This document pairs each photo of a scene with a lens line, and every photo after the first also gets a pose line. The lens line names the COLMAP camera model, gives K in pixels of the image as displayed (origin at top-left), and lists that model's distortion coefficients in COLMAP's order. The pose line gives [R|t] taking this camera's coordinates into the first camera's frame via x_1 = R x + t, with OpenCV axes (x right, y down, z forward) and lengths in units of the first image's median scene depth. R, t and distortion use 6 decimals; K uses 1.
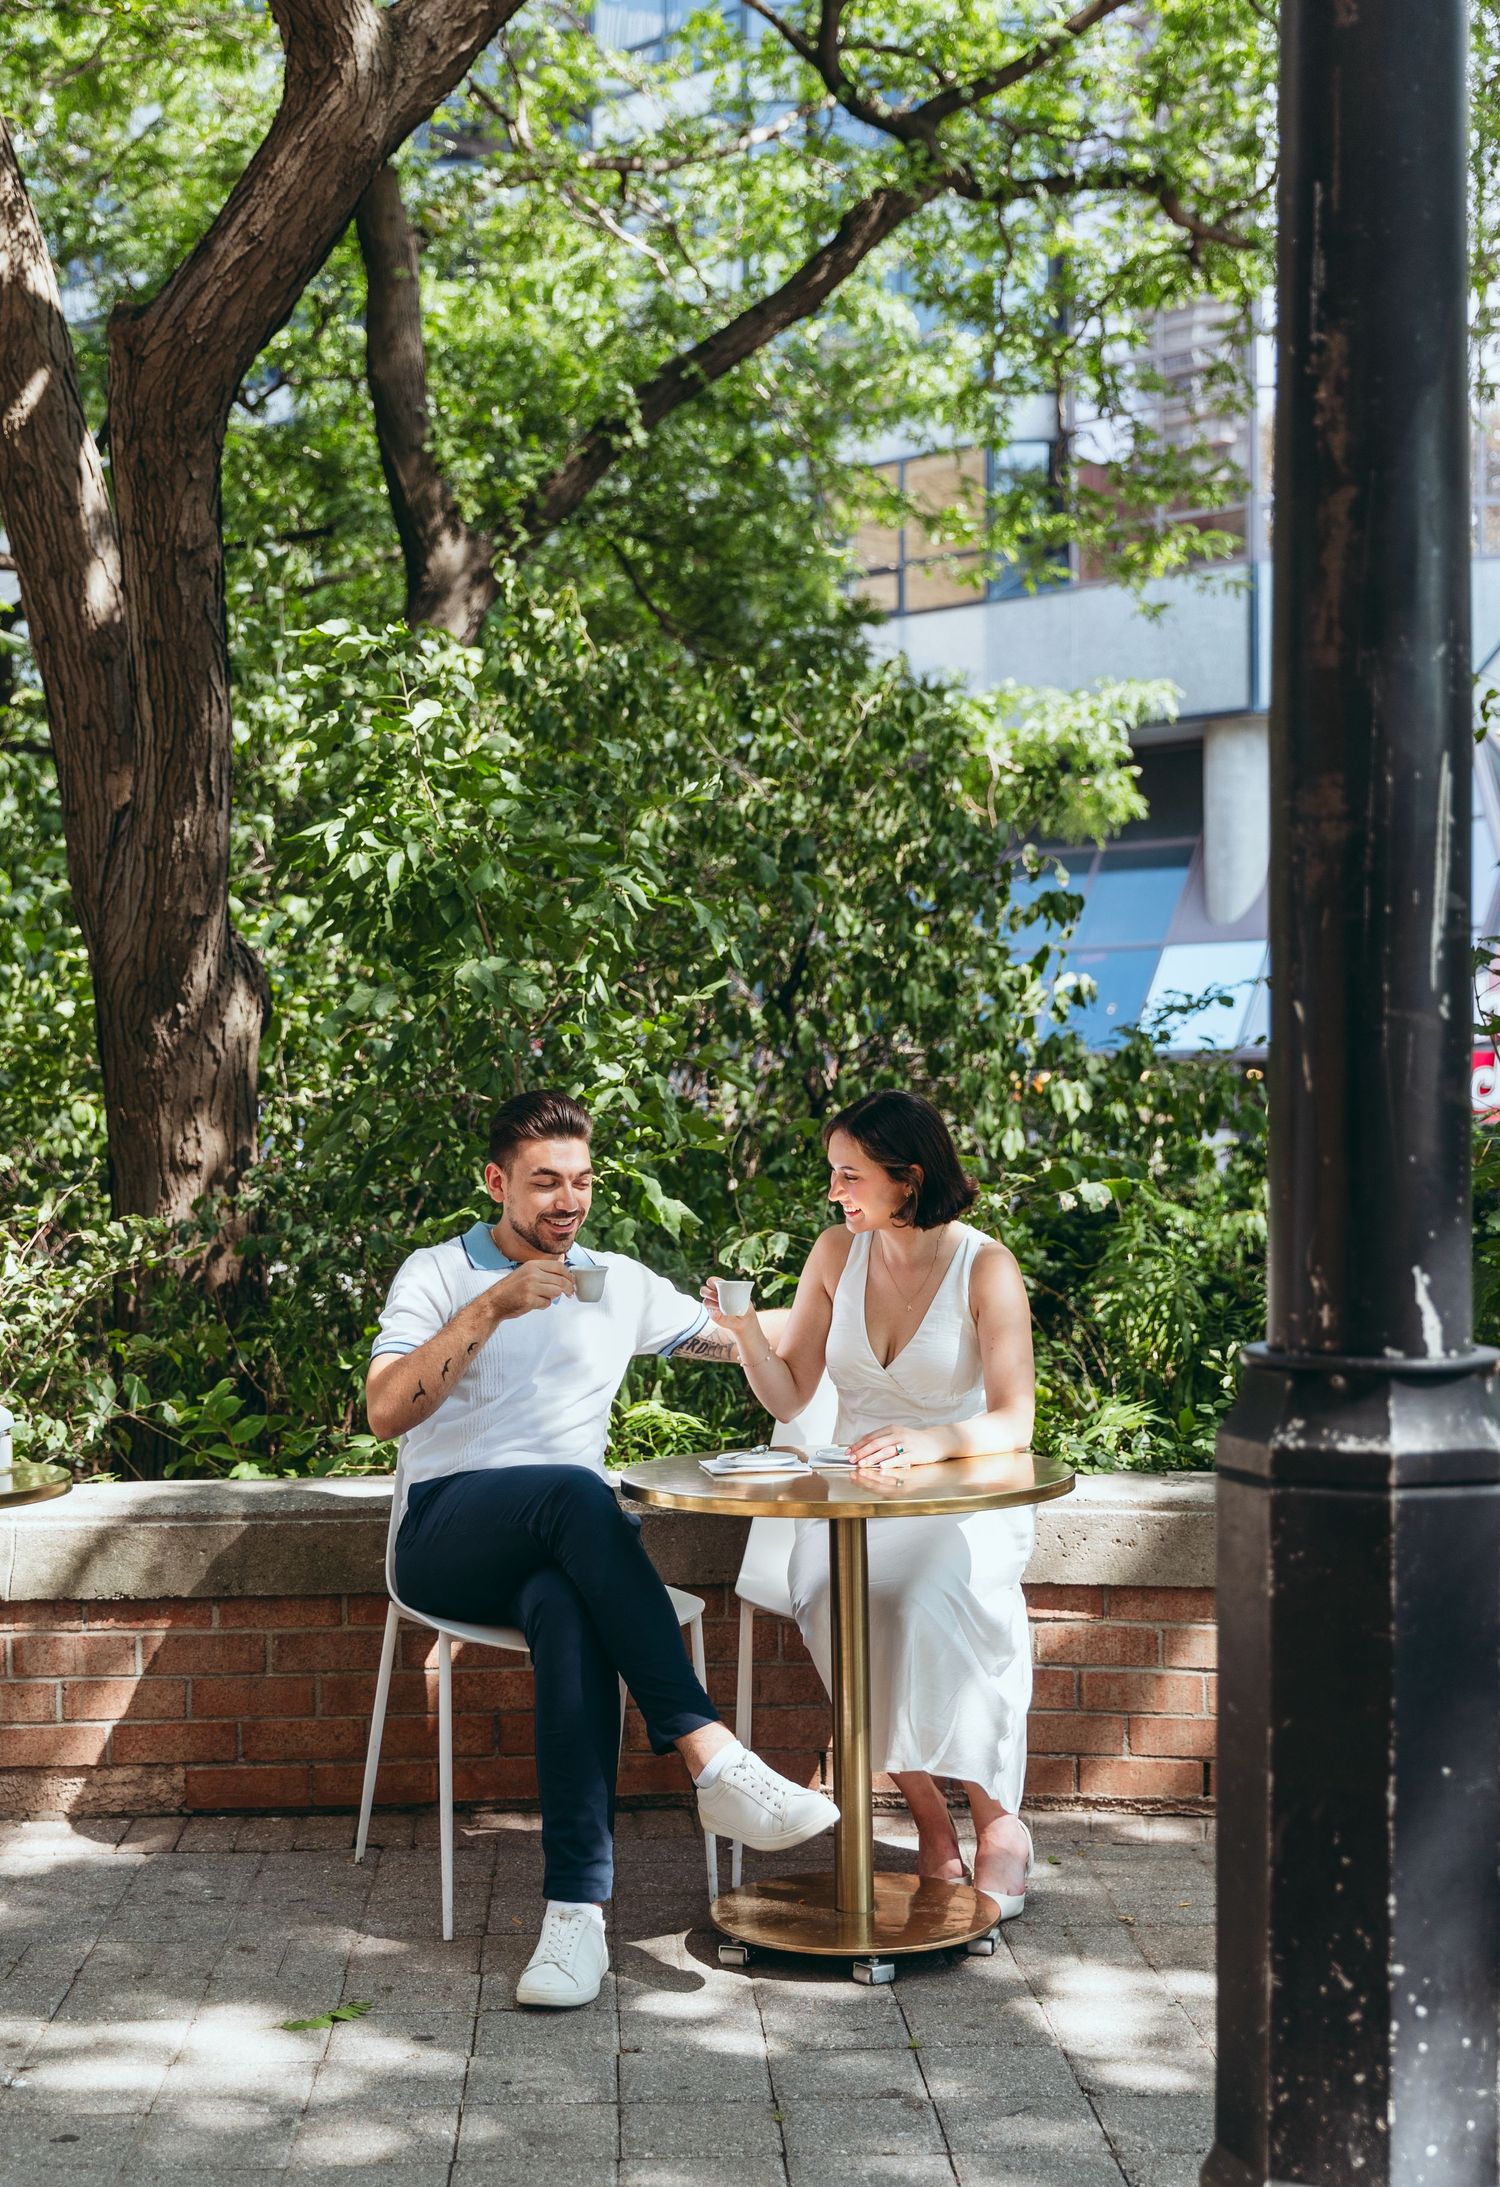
lens RADIAL K [[2920.0, 0, 701.7], [0, 2920.0, 1131.1], [0, 0, 1]] dist [0.012423, 0.000000]
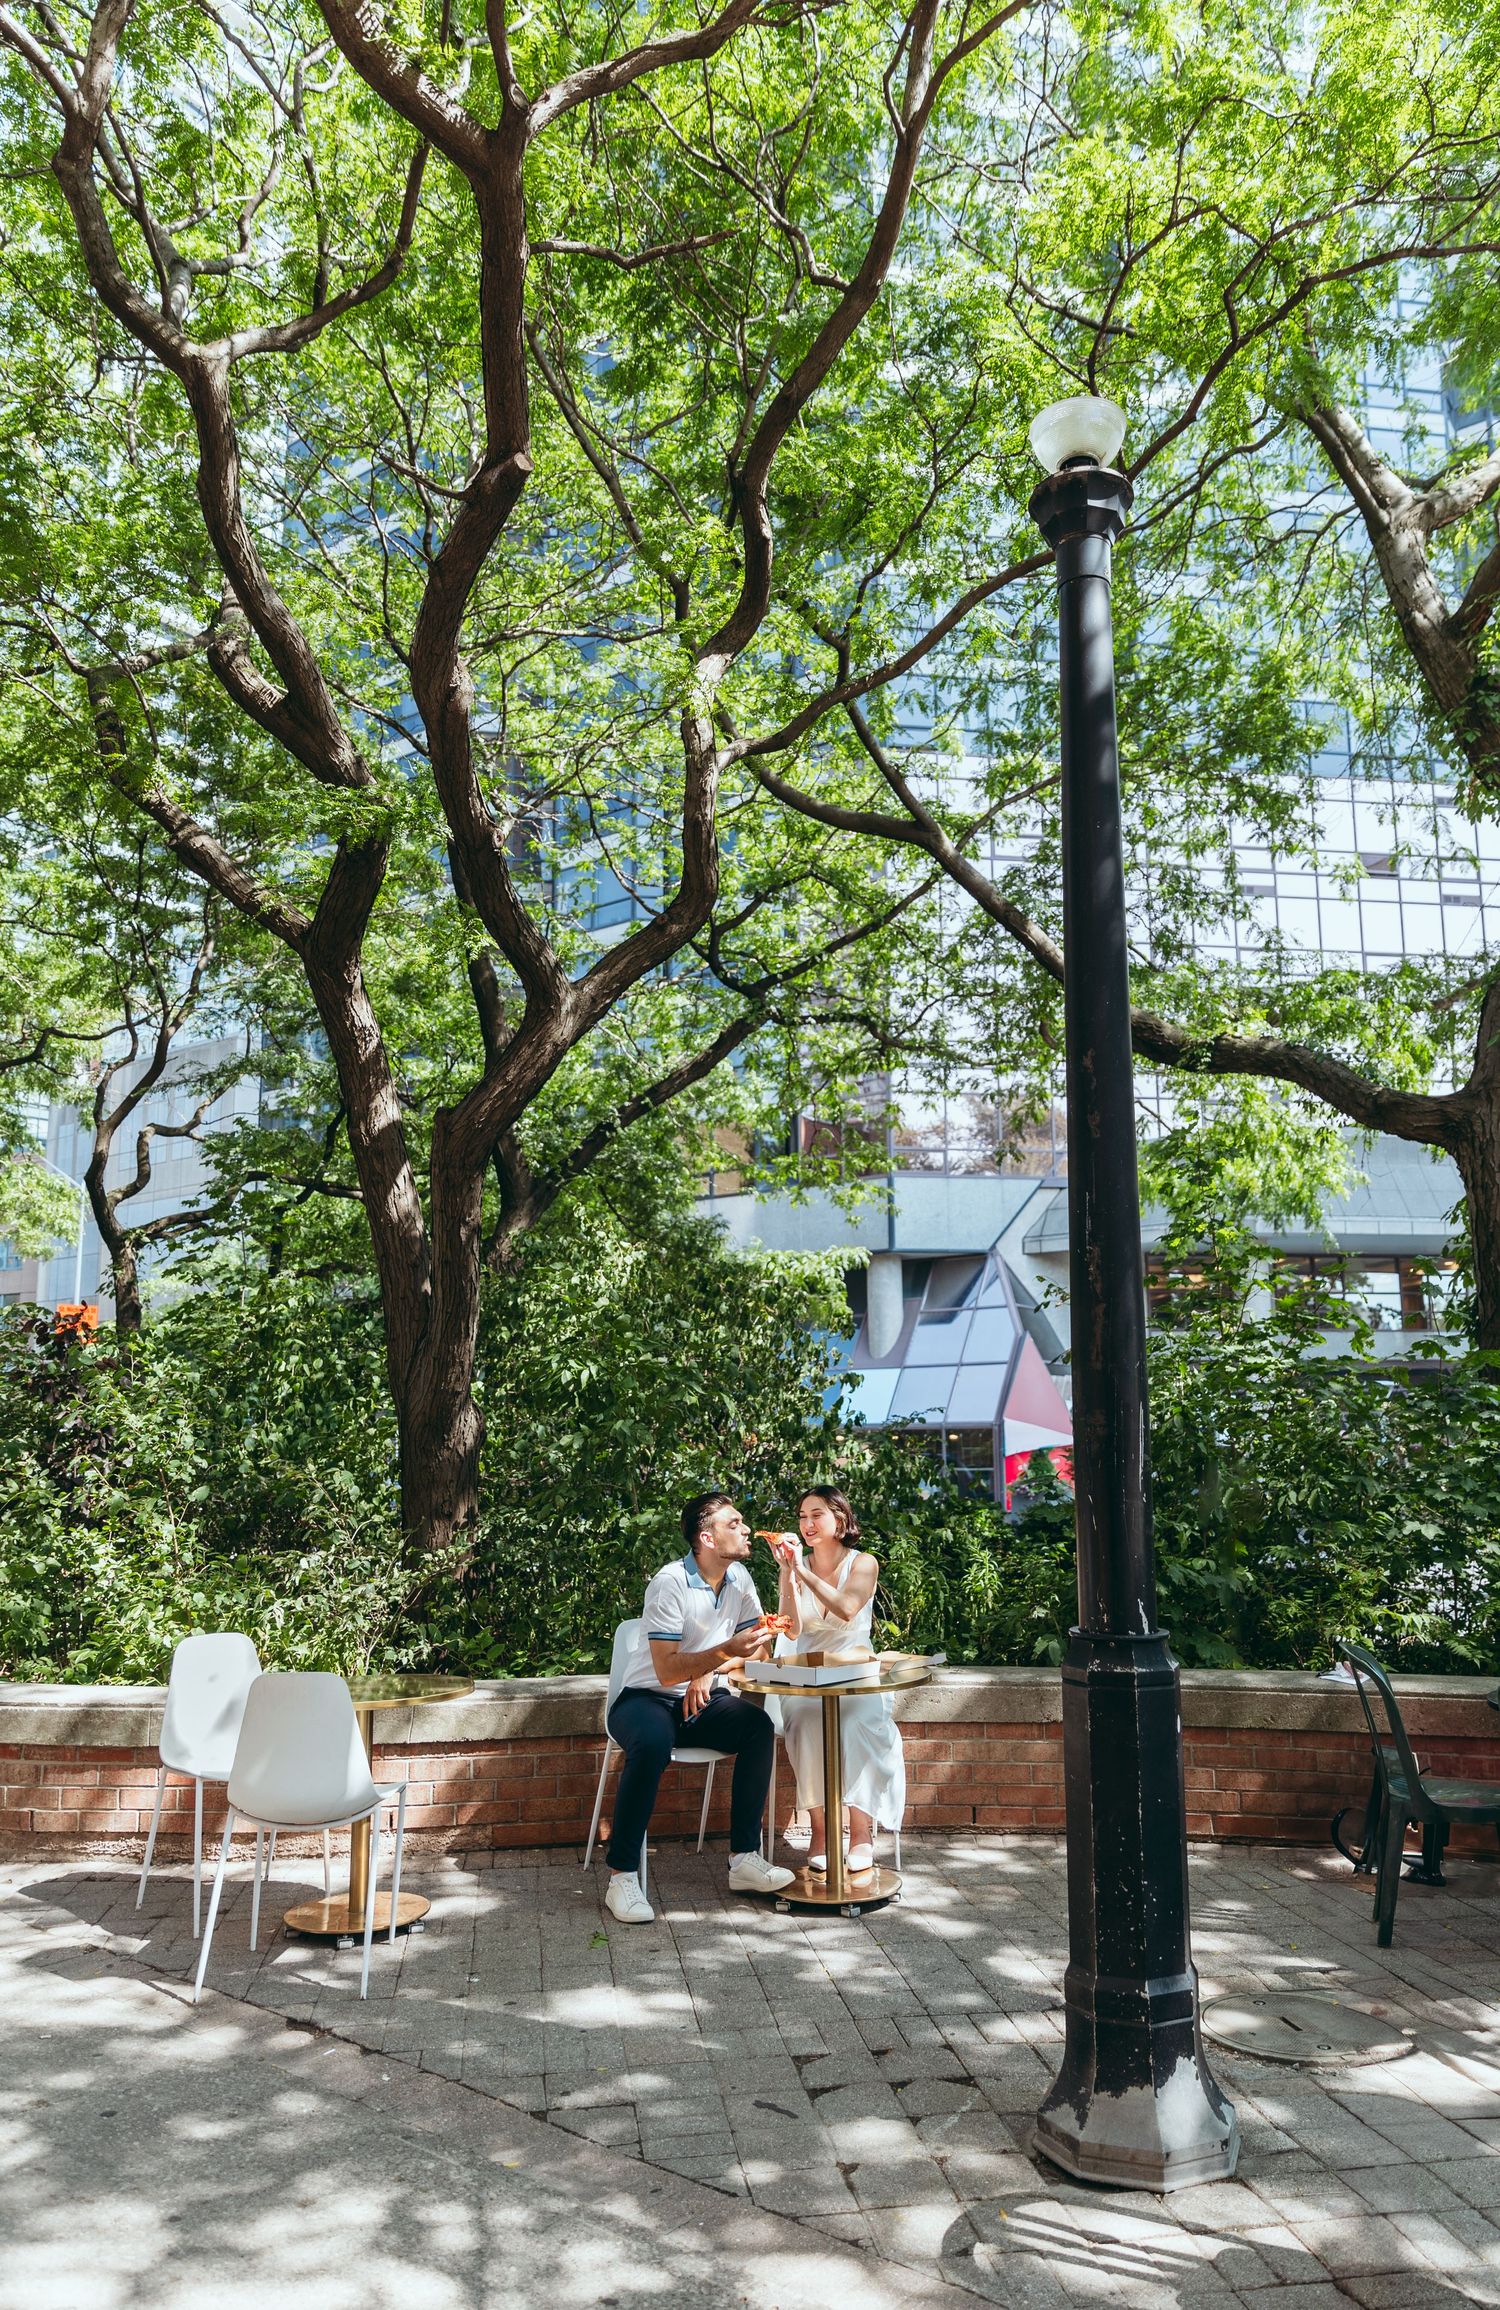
lens RADIAL K [[1562.9, 0, 784.7], [0, 1562.9, 1189.2], [0, 0, 1]] dist [0.025719, -0.011510]
pose [[0.991164, 0.019437, 0.131211, -0.093688], [0.002944, 0.985738, -0.168264, -0.028391], [-0.132610, 0.167163, 0.976970, -0.139782]]
